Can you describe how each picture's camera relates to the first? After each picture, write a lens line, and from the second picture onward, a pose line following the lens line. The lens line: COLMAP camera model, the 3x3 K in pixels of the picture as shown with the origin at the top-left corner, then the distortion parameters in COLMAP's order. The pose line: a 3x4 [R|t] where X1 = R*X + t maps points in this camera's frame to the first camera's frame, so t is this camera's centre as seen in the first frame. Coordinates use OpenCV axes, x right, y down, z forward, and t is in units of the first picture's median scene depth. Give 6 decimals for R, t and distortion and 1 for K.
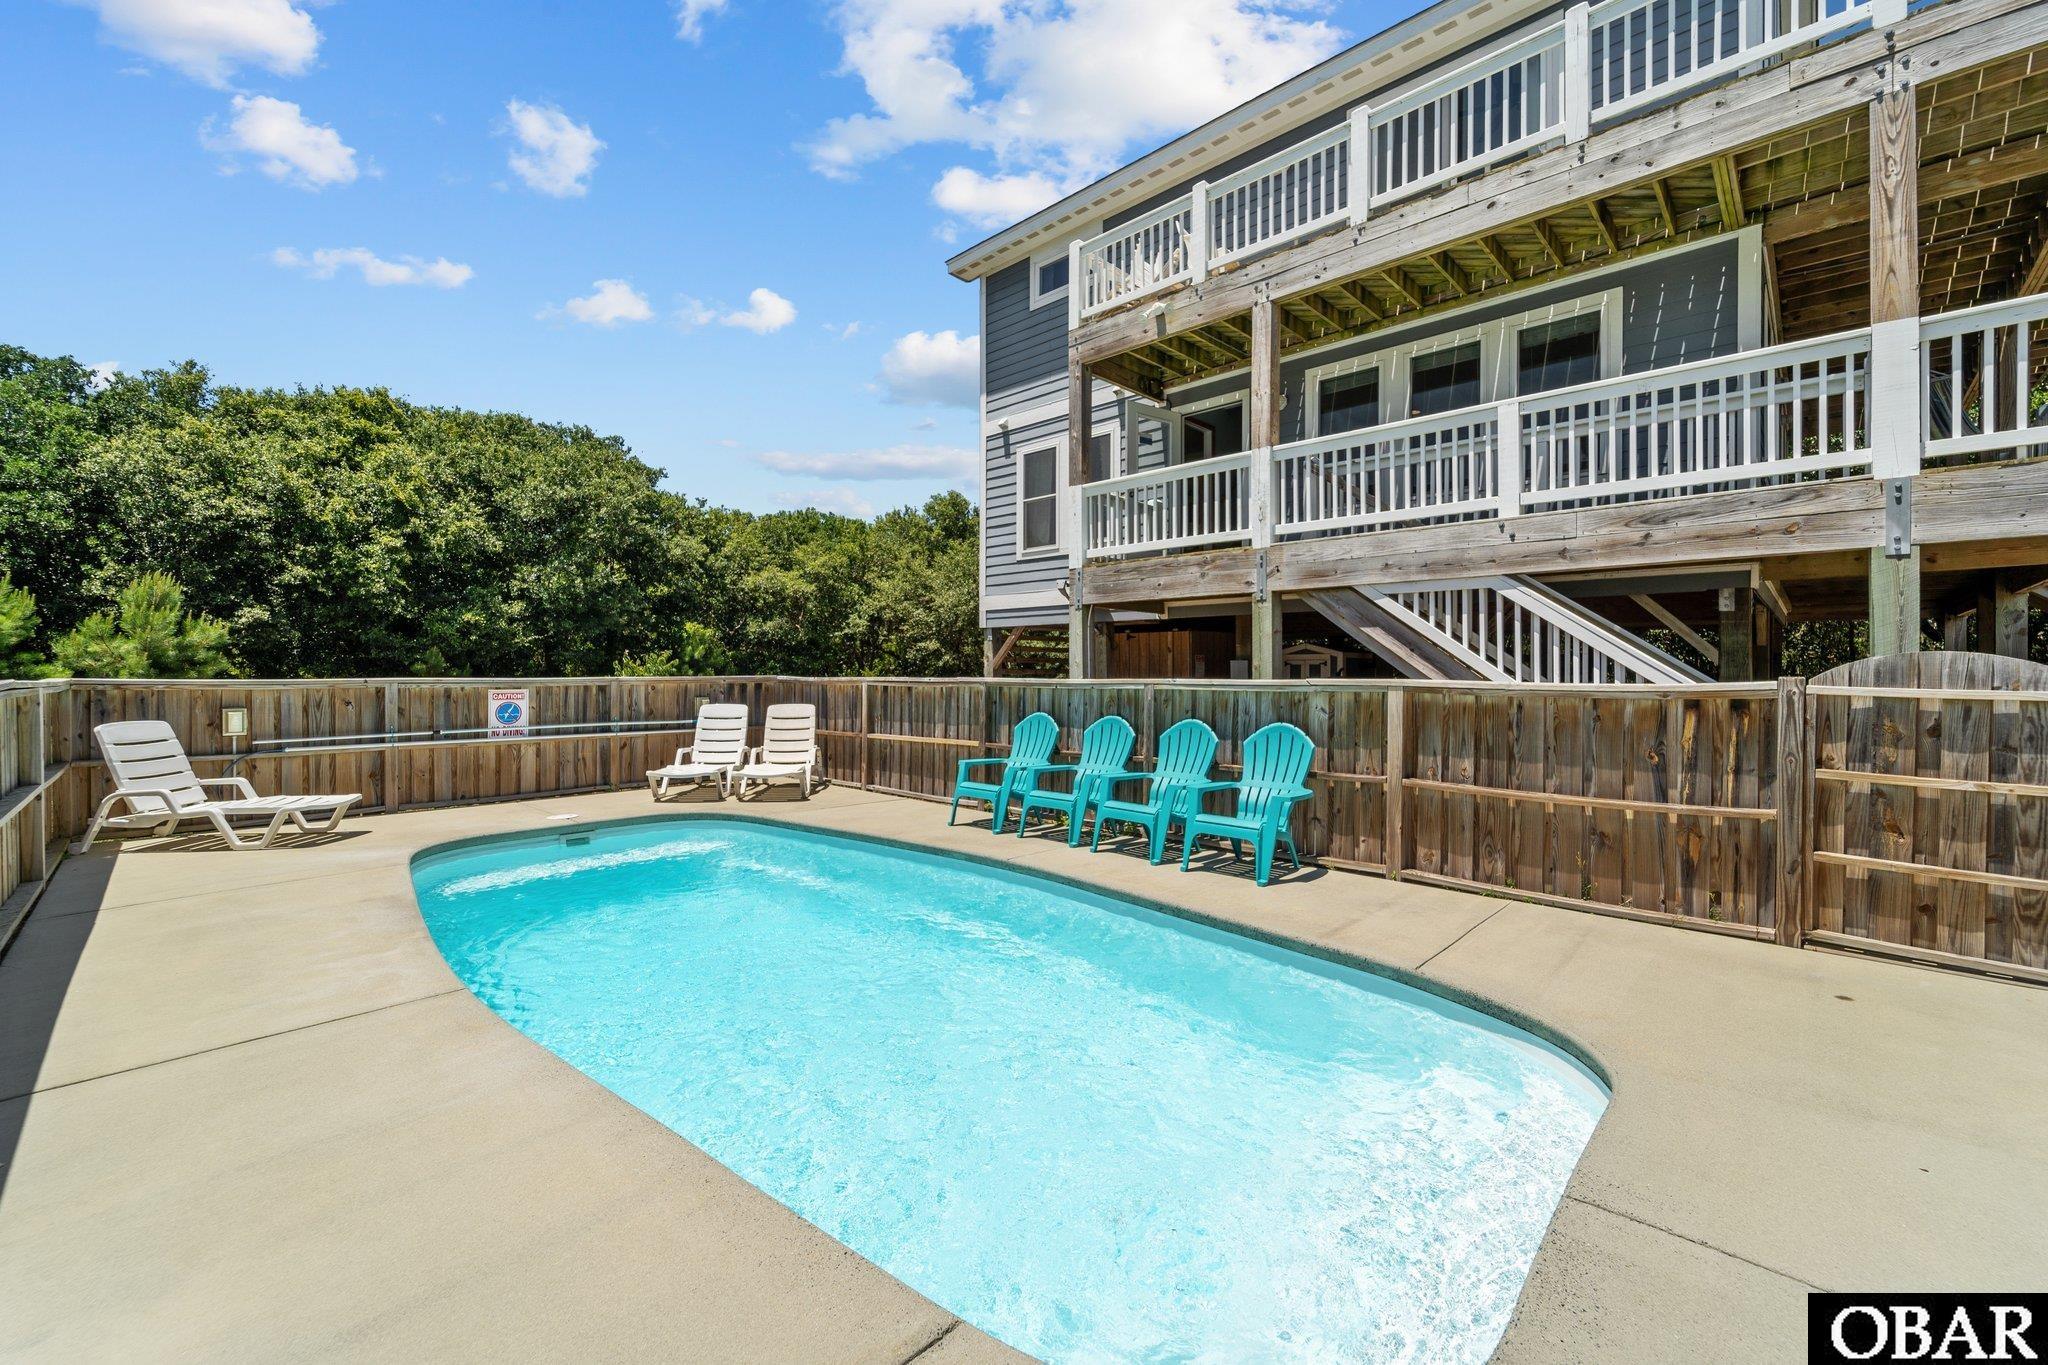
lens RADIAL K [[824.4, 0, 1020.6], [0, 824.4, 672.6], [0, 0, 1]] dist [0.001138, -0.000118]
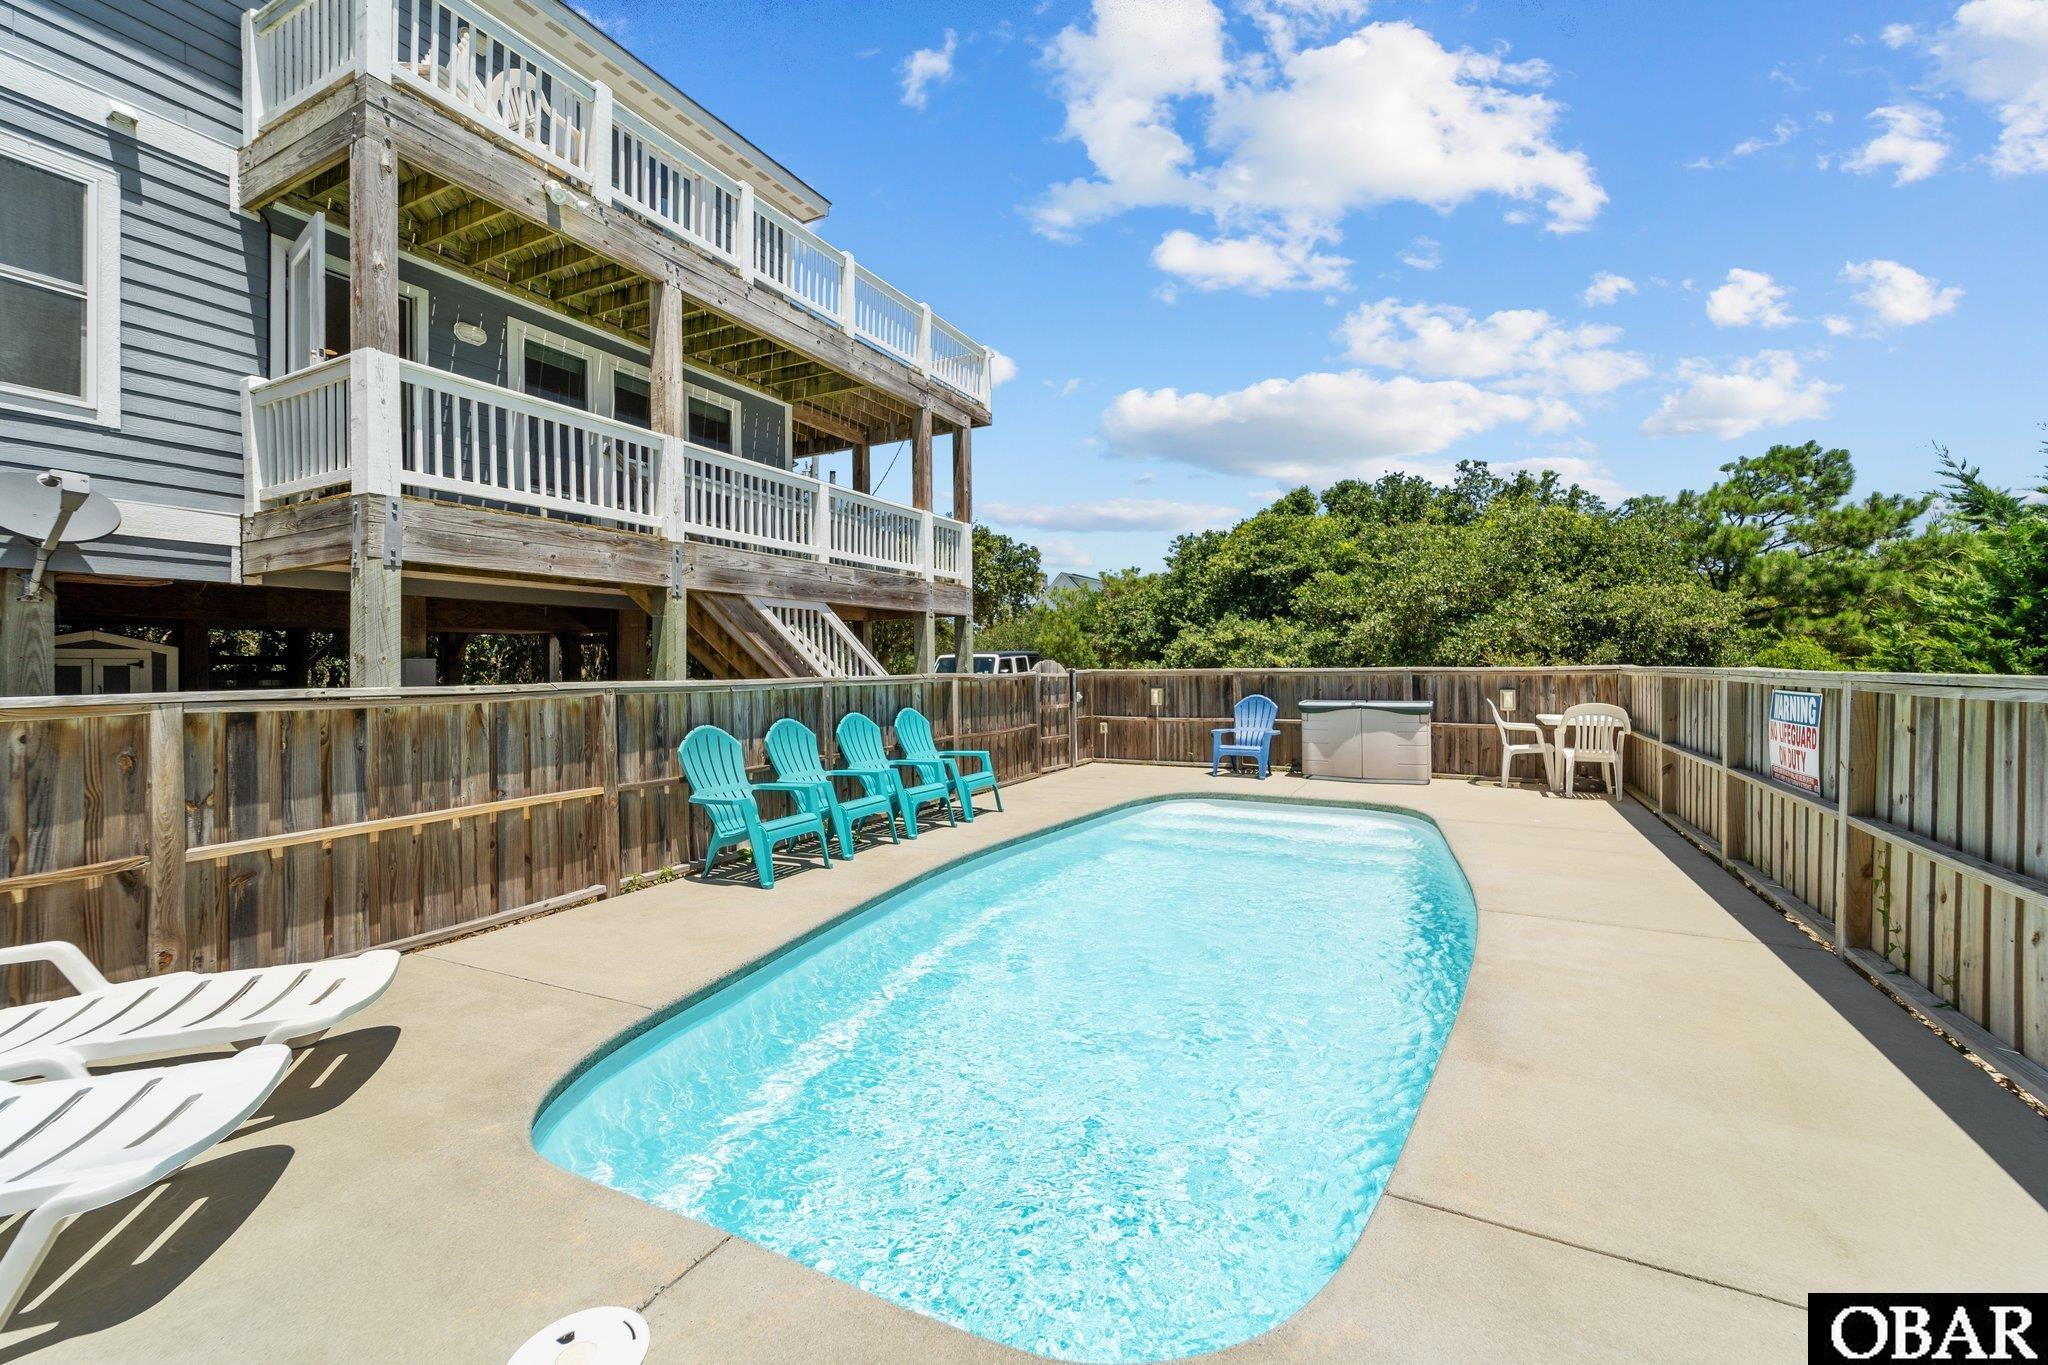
lens RADIAL K [[831.7, 0, 1028.5], [0, 831.7, 655.5], [0, 0, 1]] dist [0.002062, 0.000014]
pose [[-0.288530, 0.017576, 0.957309, -0.663170], [0.010879, 0.999827, -0.015078, -0.000339], [-0.957409, 0.006064, -0.288672, 0.790153]]
